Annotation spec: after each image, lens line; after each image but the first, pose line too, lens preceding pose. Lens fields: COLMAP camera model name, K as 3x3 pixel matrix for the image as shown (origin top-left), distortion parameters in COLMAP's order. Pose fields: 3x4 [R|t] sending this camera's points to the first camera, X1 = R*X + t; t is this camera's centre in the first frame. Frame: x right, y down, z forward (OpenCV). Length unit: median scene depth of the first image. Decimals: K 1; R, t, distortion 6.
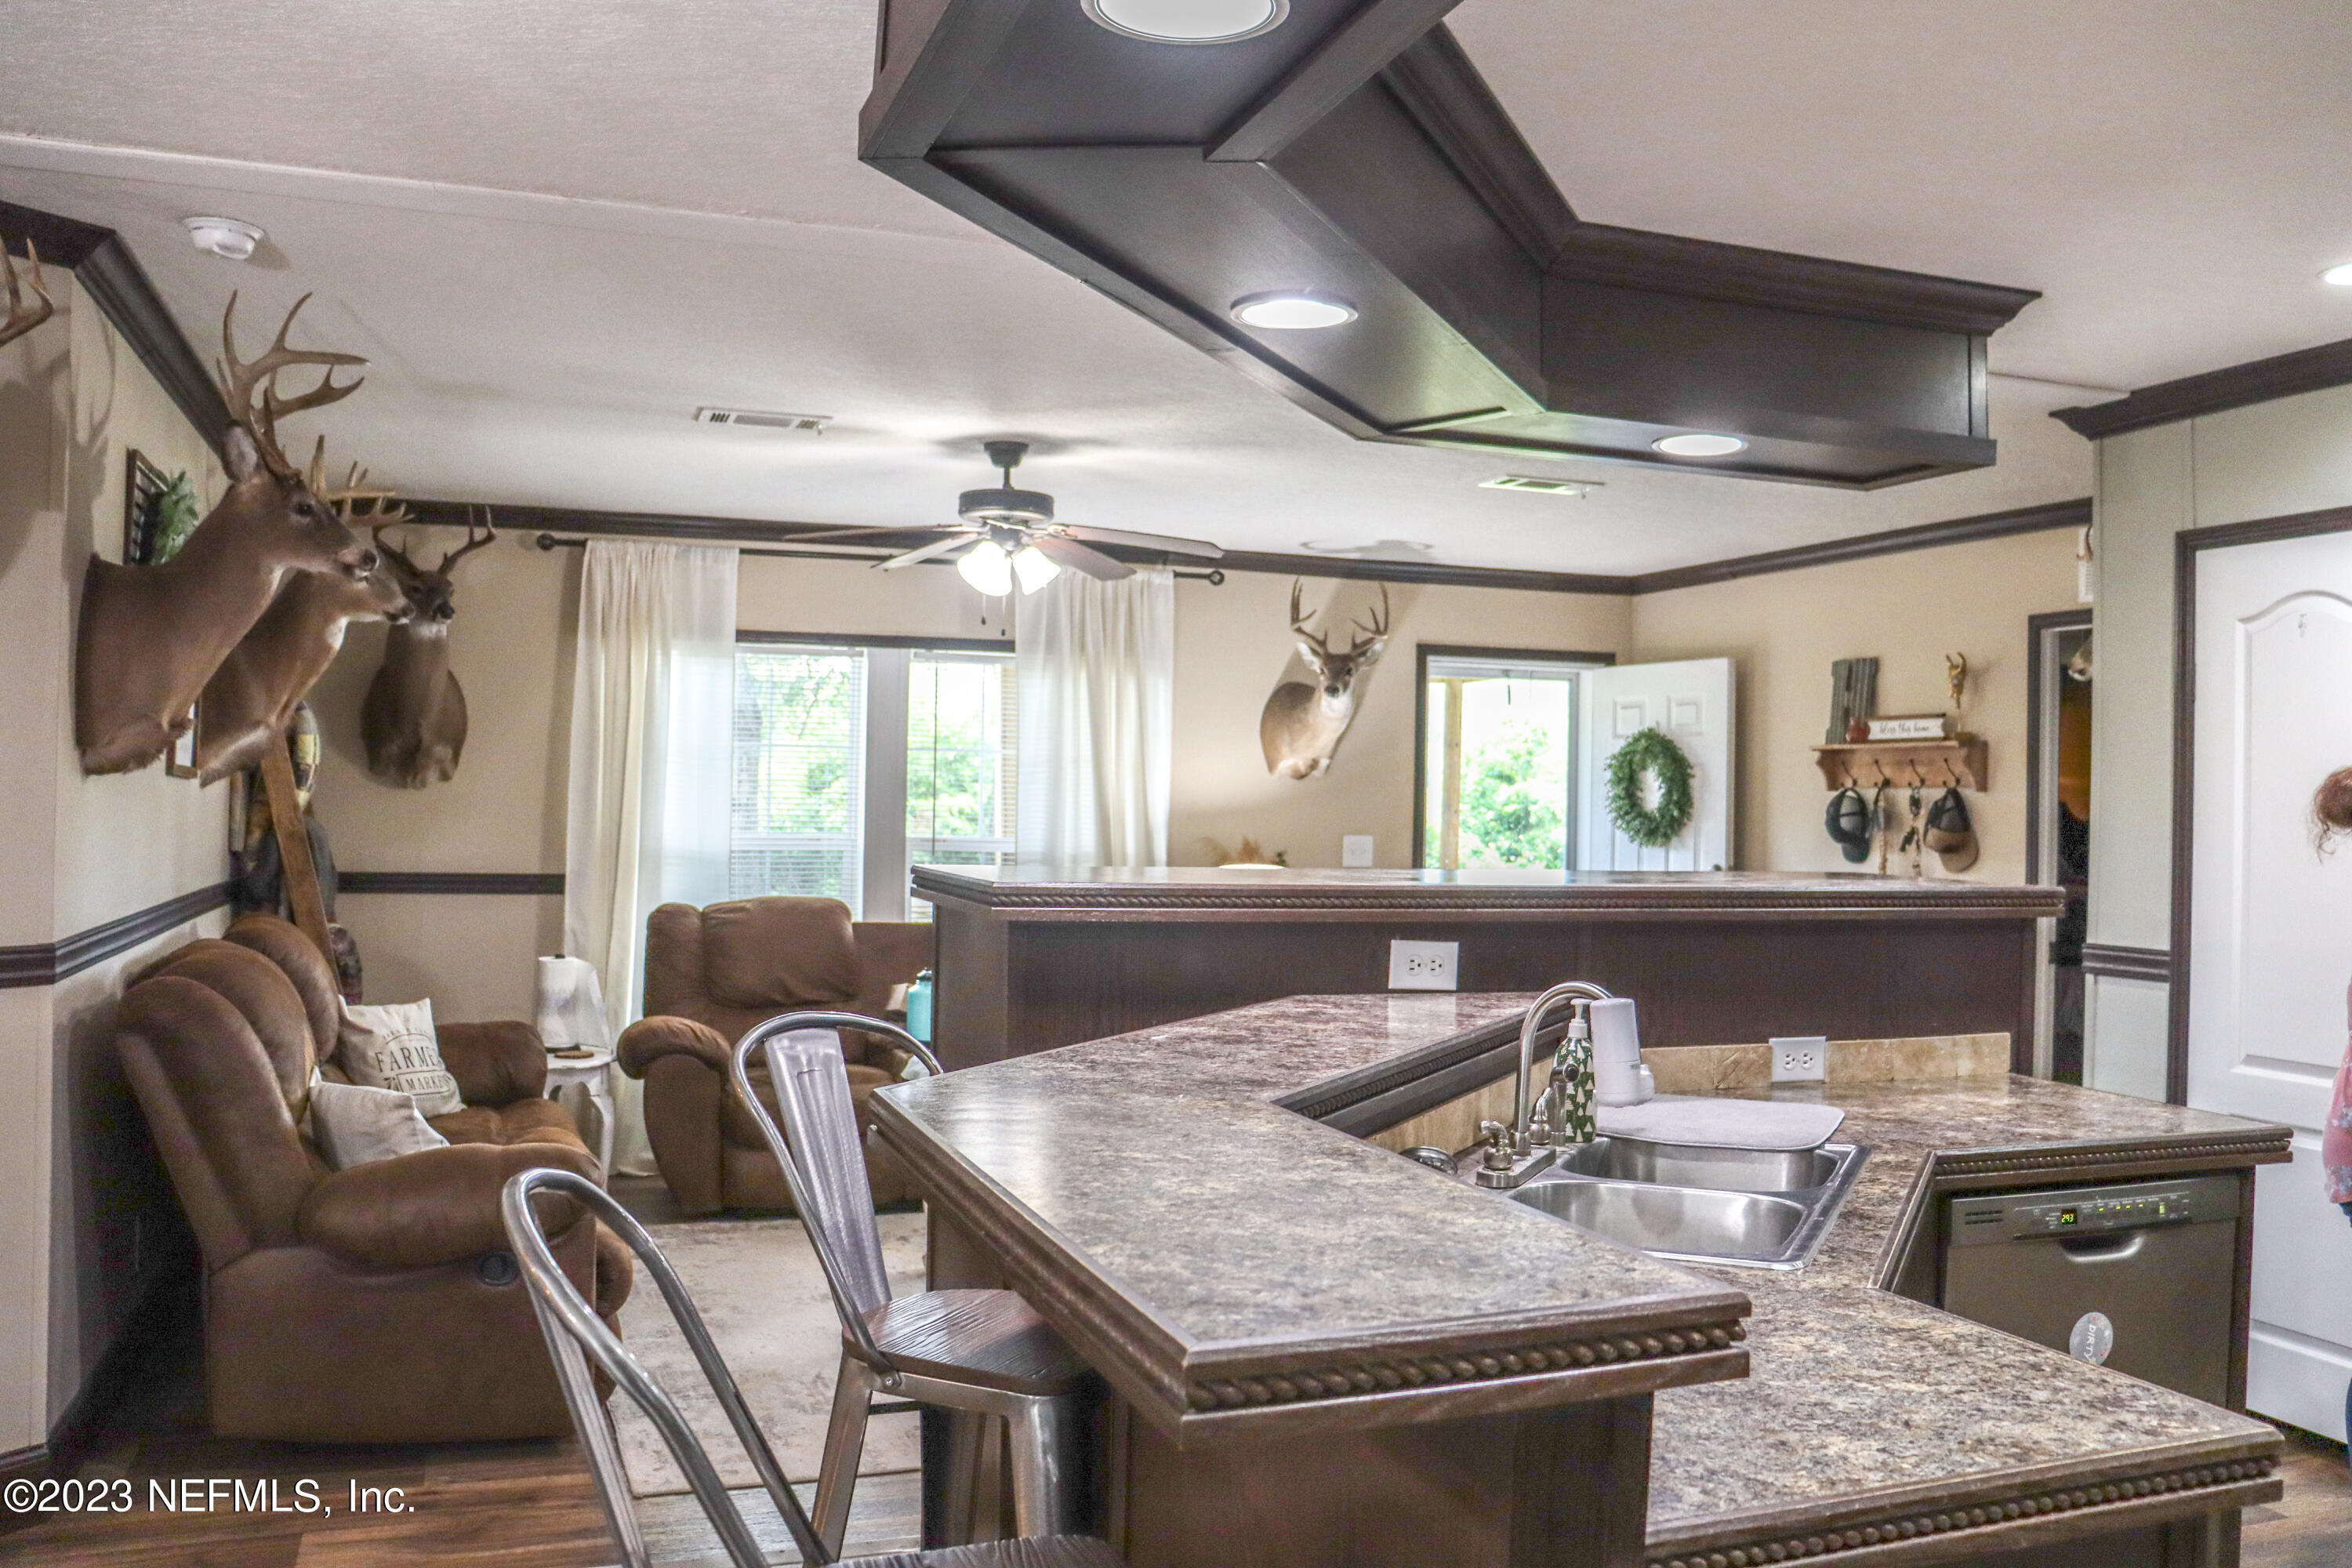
lens RADIAL K [[1944.4, 0, 1218.8], [0, 1944.4, 786.2], [0, 0, 1]] dist [-0.187951, 0.172139]
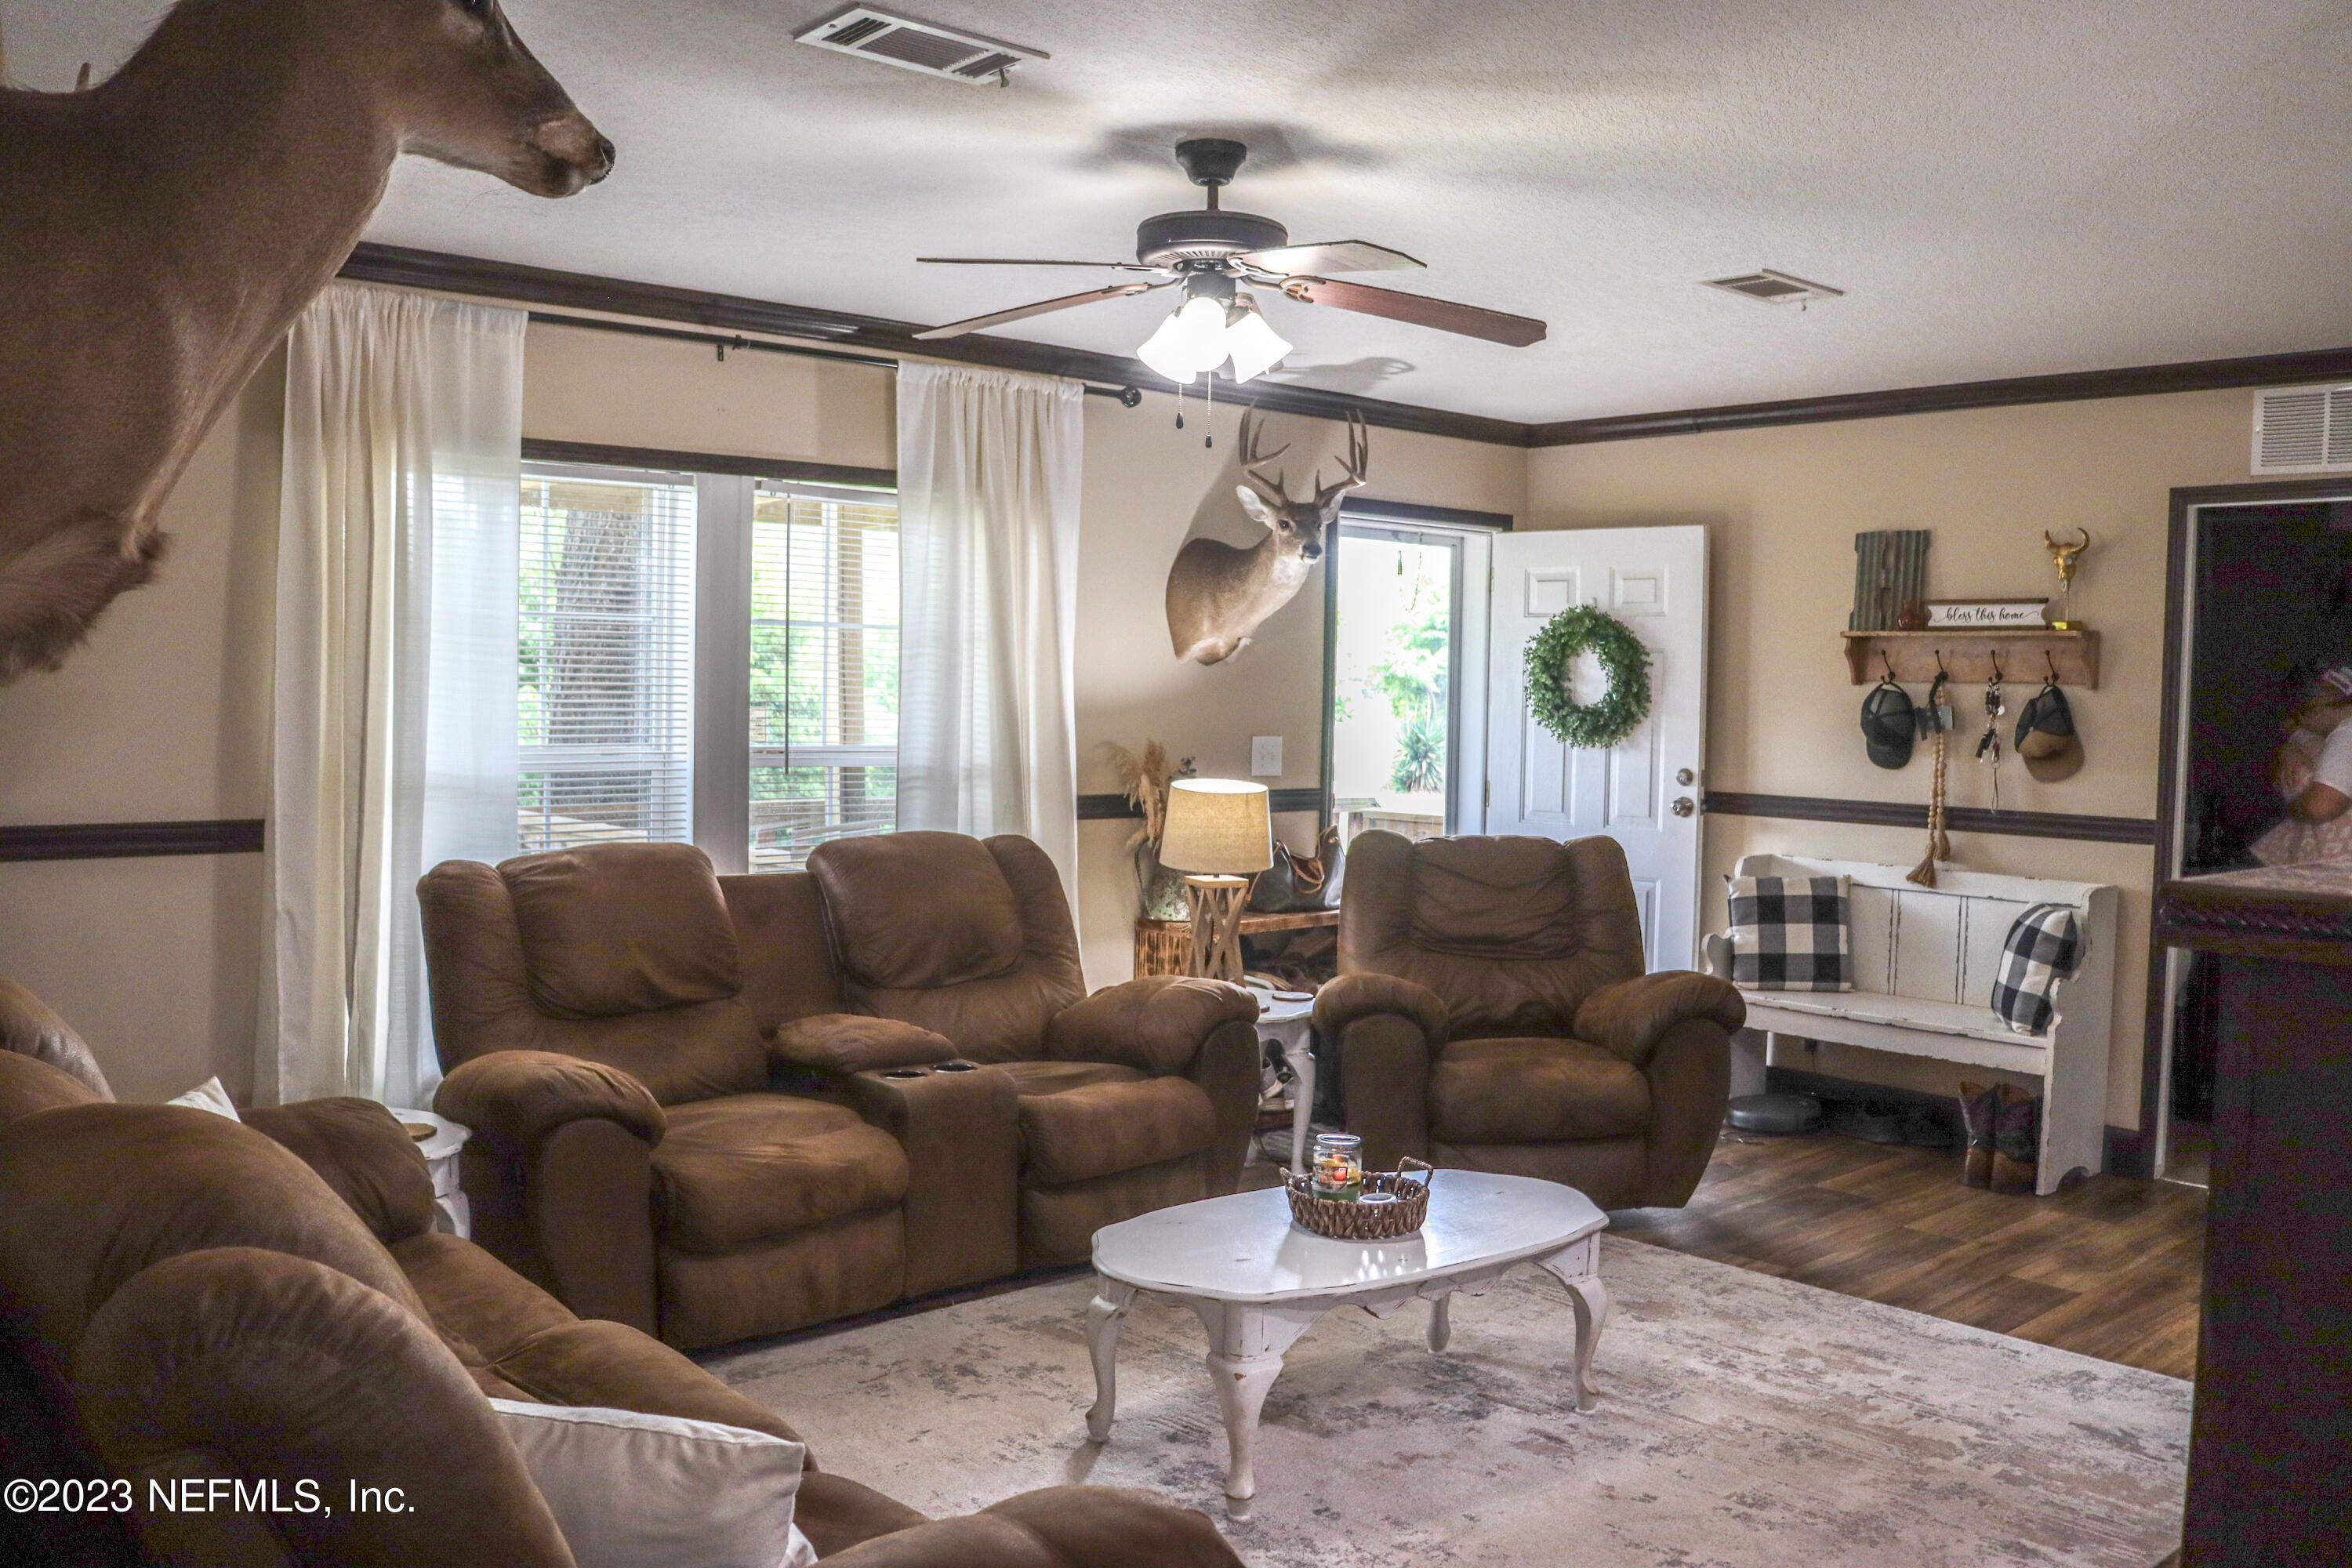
lens RADIAL K [[1944.4, 0, 1218.8], [0, 1944.4, 786.2], [0, 0, 1]] dist [-0.187951, 0.172139]
pose [[0.935483, -0.017216, 0.352951, -0.253653], [-0.006075, 0.997881, 0.064776, -0.005907], [-0.353318, -0.062741, 0.933397, 0.302038]]
